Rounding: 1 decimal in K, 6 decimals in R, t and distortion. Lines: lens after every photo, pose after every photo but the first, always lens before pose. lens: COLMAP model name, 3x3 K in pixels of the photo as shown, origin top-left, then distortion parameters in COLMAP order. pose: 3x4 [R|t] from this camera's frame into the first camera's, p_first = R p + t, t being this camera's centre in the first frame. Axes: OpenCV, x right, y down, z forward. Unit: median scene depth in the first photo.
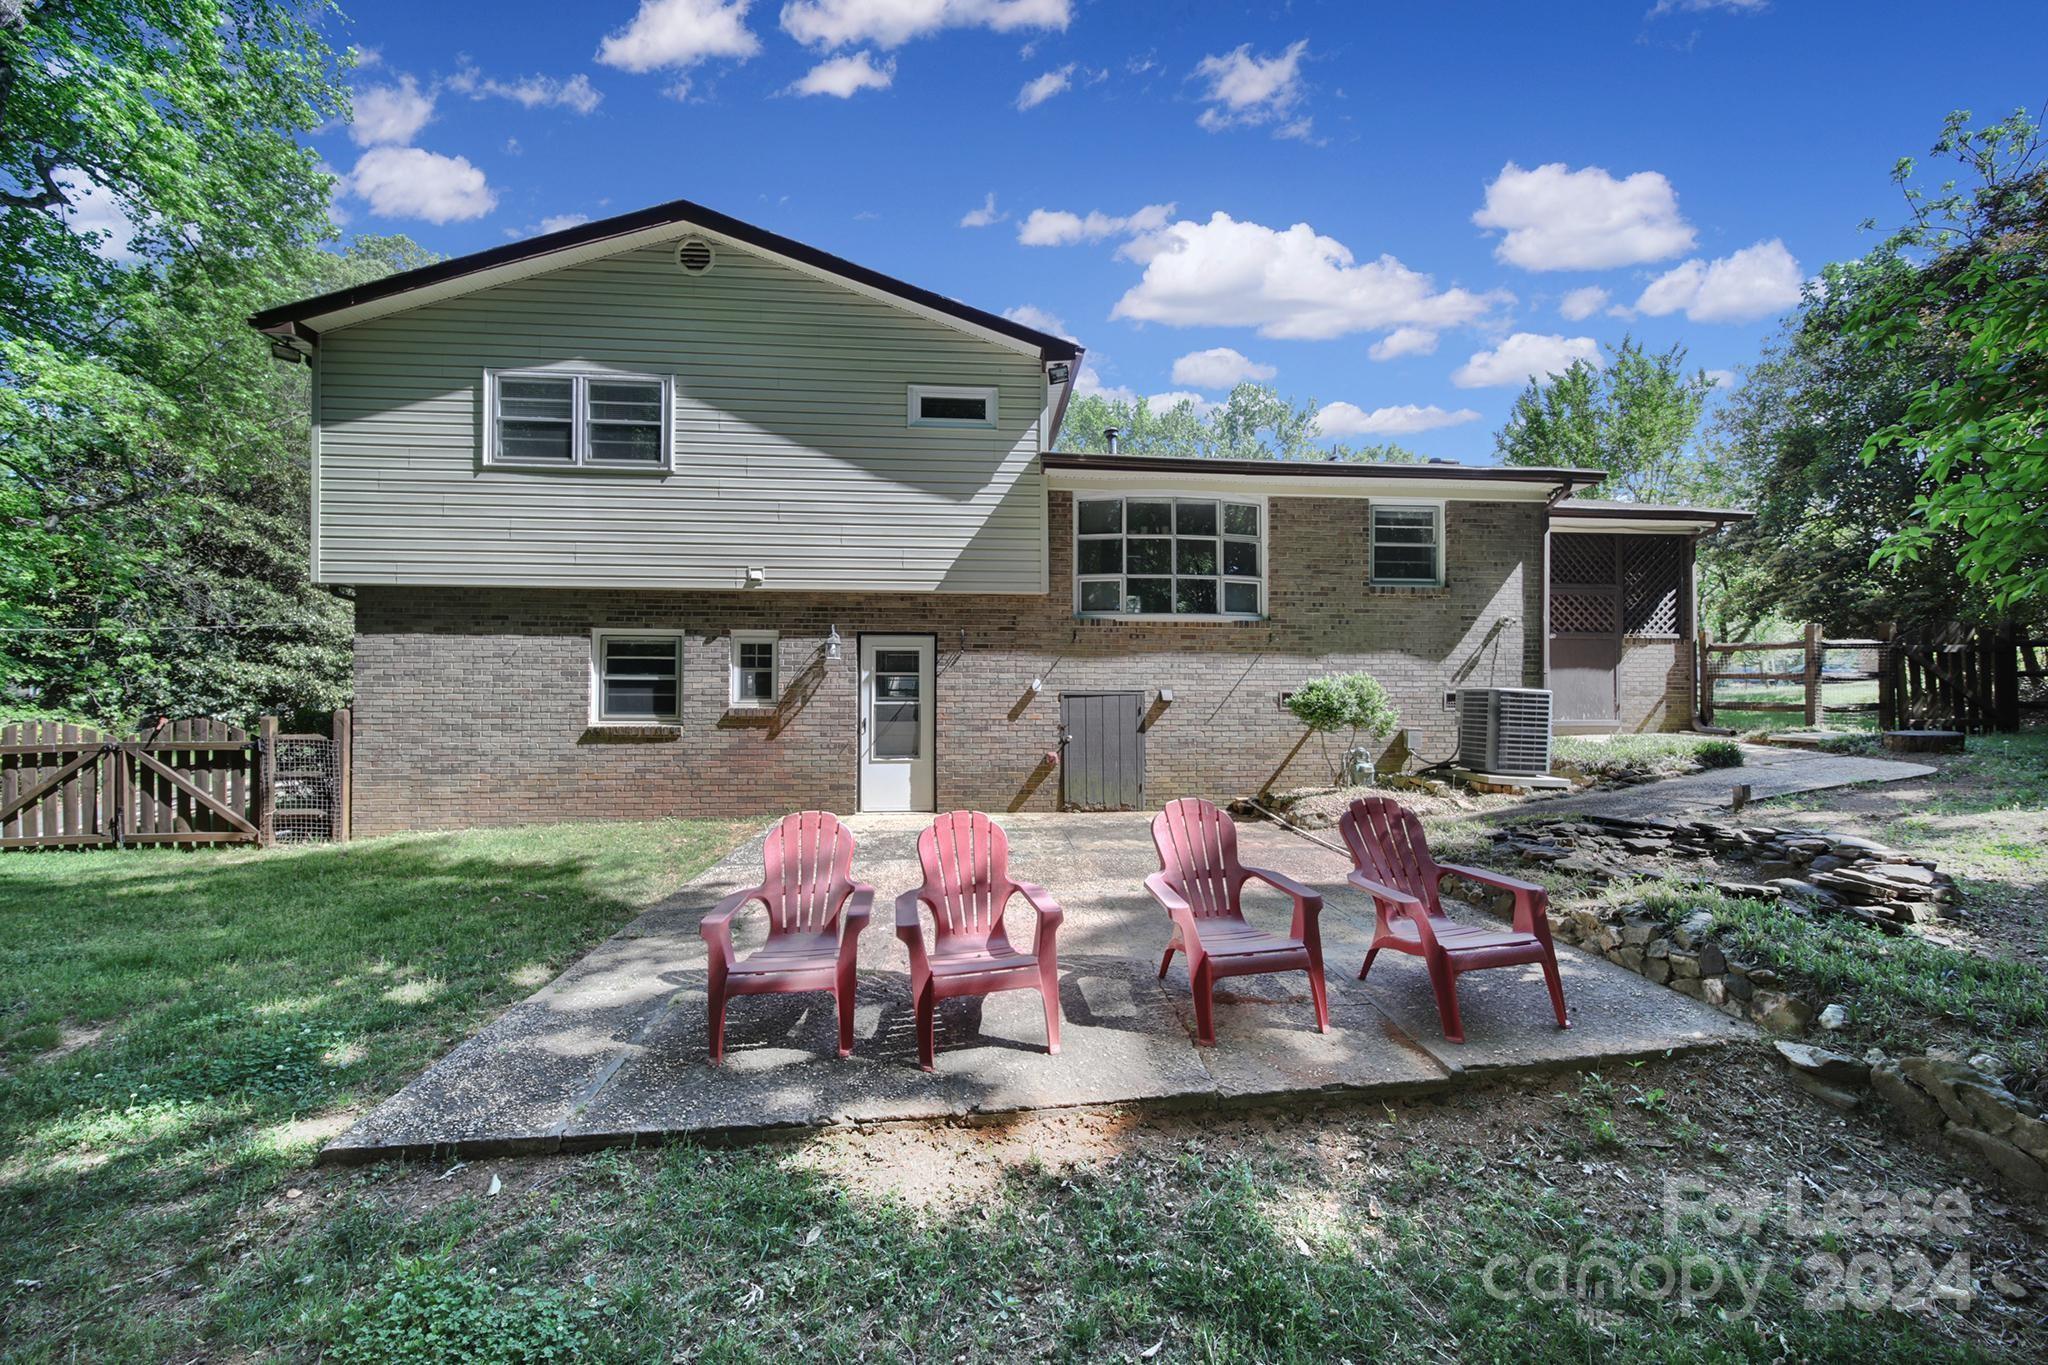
lens RADIAL K [[724.8, 0, 1037.4], [0, 724.8, 695.2], [0, 0, 1]] dist [-0.000930, -0.001043]
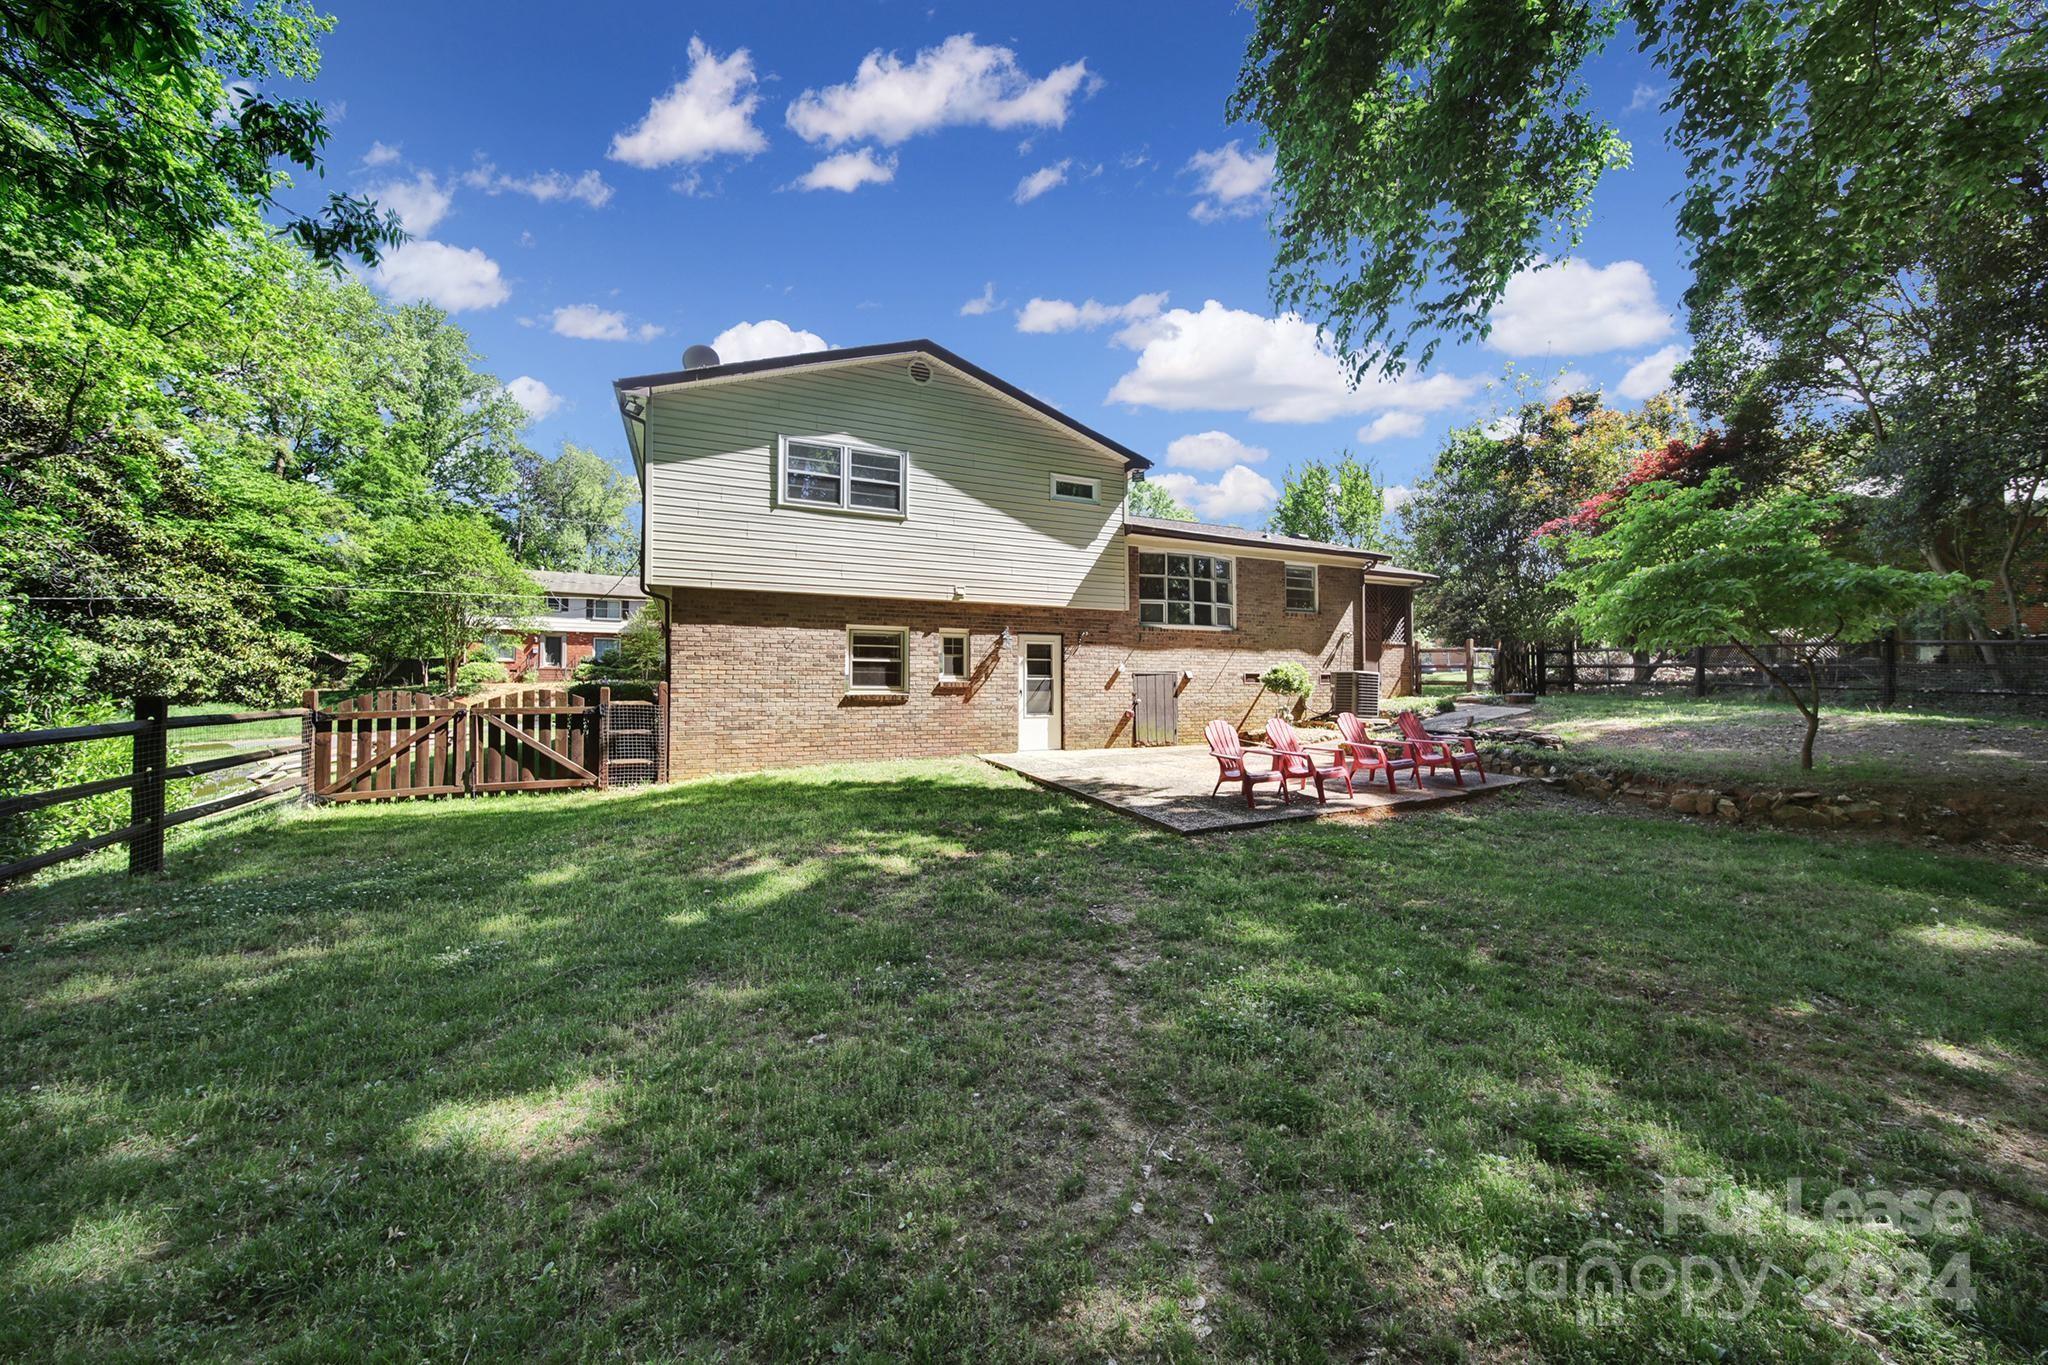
lens RADIAL K [[724.8, 0, 1011.6], [0, 724.8, 665.6], [0, 0, 1]] dist [-0.000930, -0.001043]
pose [[0.940118, 0.008966, 0.340731, -0.778896], [0.001521, 0.999534, -0.030498, 0.030272], [-0.340845, 0.029190, 0.939666, -0.414850]]
